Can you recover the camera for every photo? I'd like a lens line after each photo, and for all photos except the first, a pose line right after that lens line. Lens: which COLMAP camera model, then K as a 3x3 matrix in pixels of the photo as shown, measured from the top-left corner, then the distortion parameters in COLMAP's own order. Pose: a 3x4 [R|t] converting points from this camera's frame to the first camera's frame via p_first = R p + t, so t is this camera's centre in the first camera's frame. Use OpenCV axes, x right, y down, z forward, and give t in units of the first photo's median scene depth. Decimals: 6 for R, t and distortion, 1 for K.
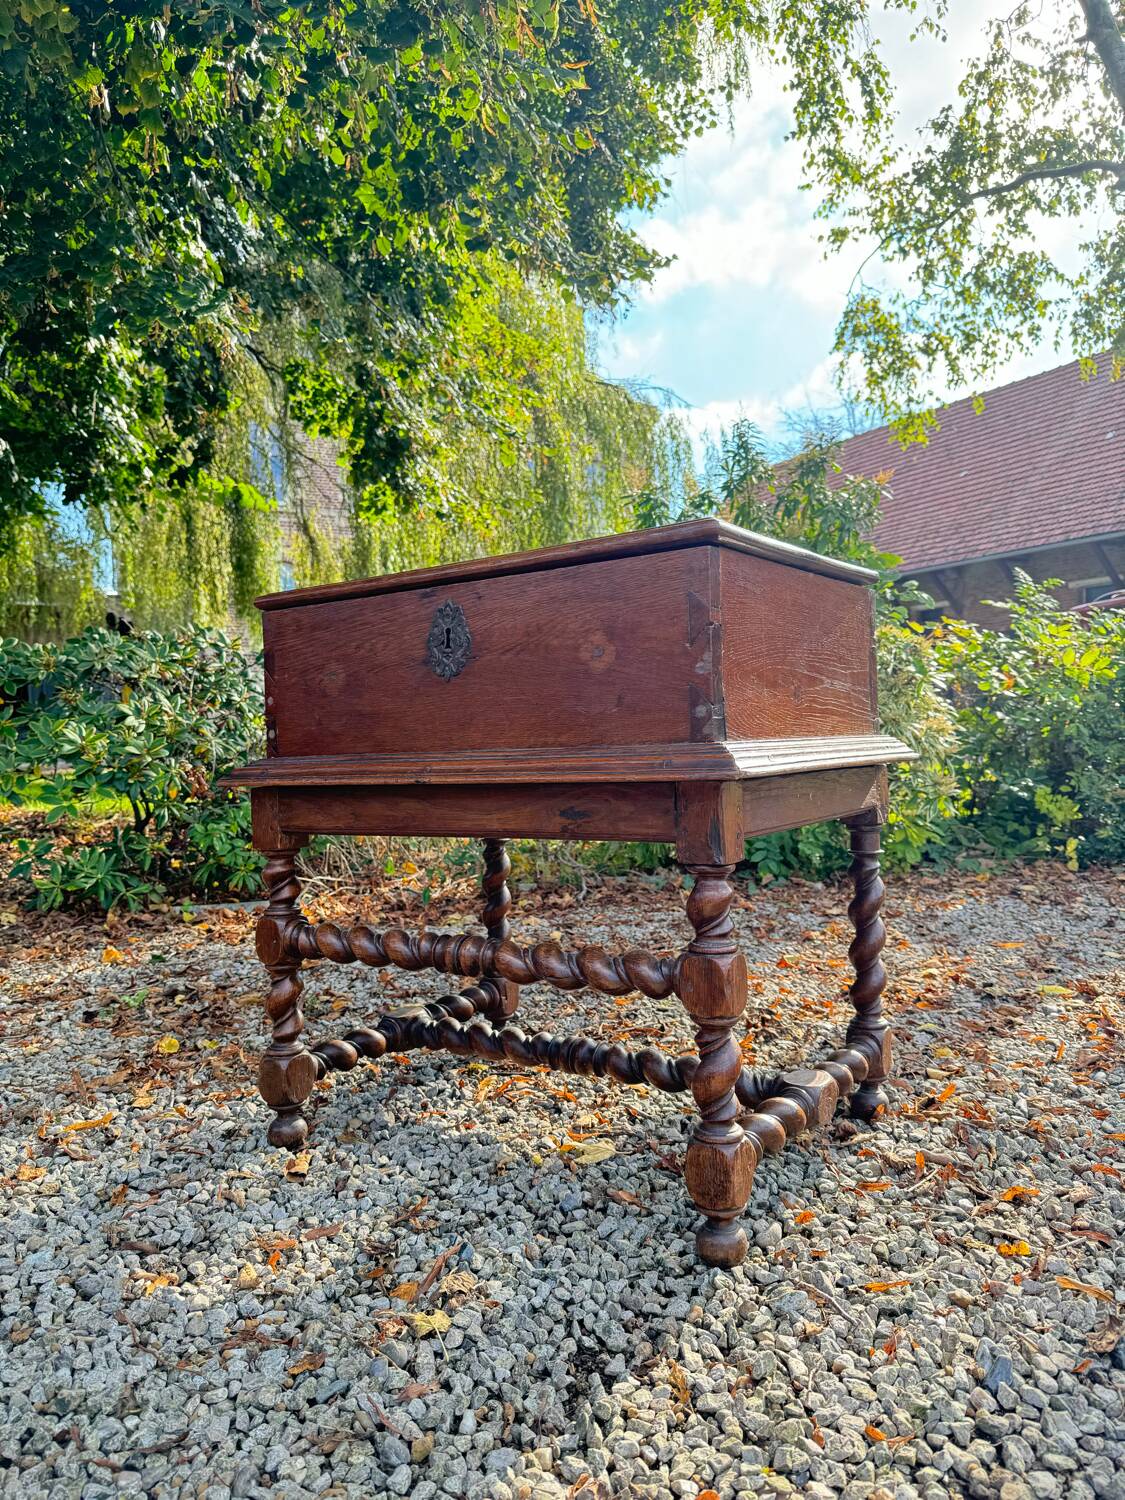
lens RADIAL K [[1086.9, 0, 575.2], [0, 1086.9, 736.3], [0, 0, 1]] dist [0.027457, -0.027827]
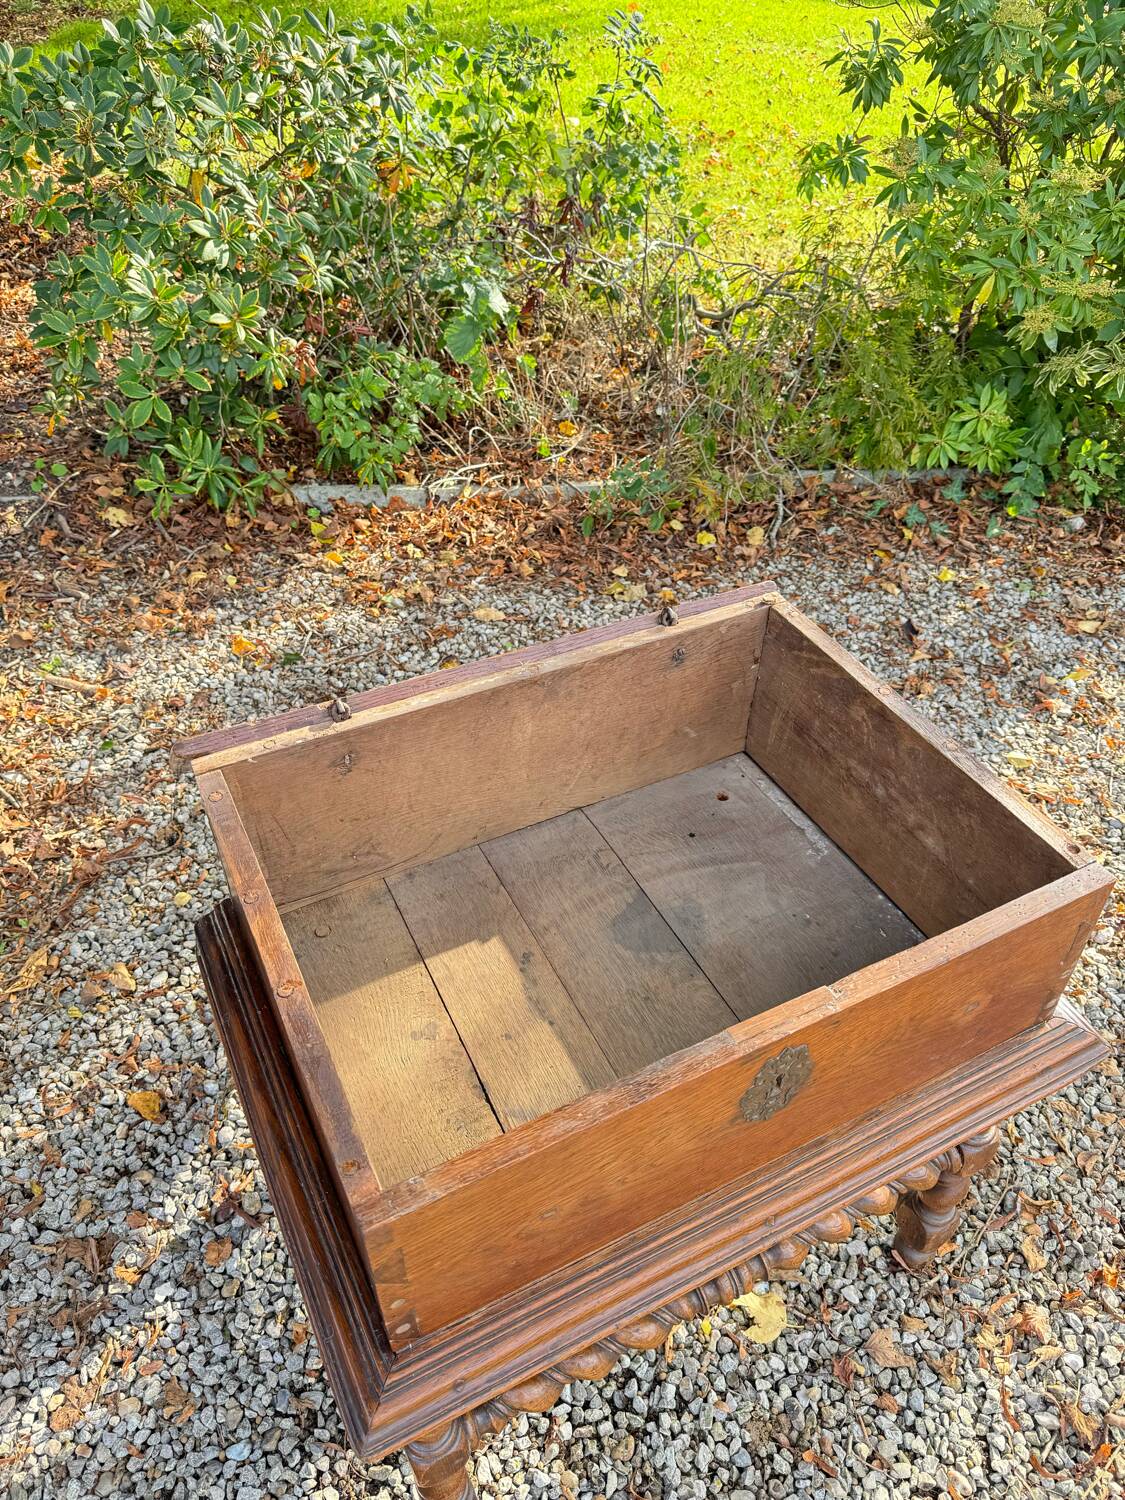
lens RADIAL K [[1077.1, 0, 571.6], [0, 1077.1, 754.0], [0, 0, 1]] dist [-0.001745, 0.002347]
pose [[0.988877, 0.130310, -0.071698, -0.057907], [-0.044784, 0.720561, 0.691943, -0.247904], [0.141830, -0.681036, 0.718383, 0.242855]]
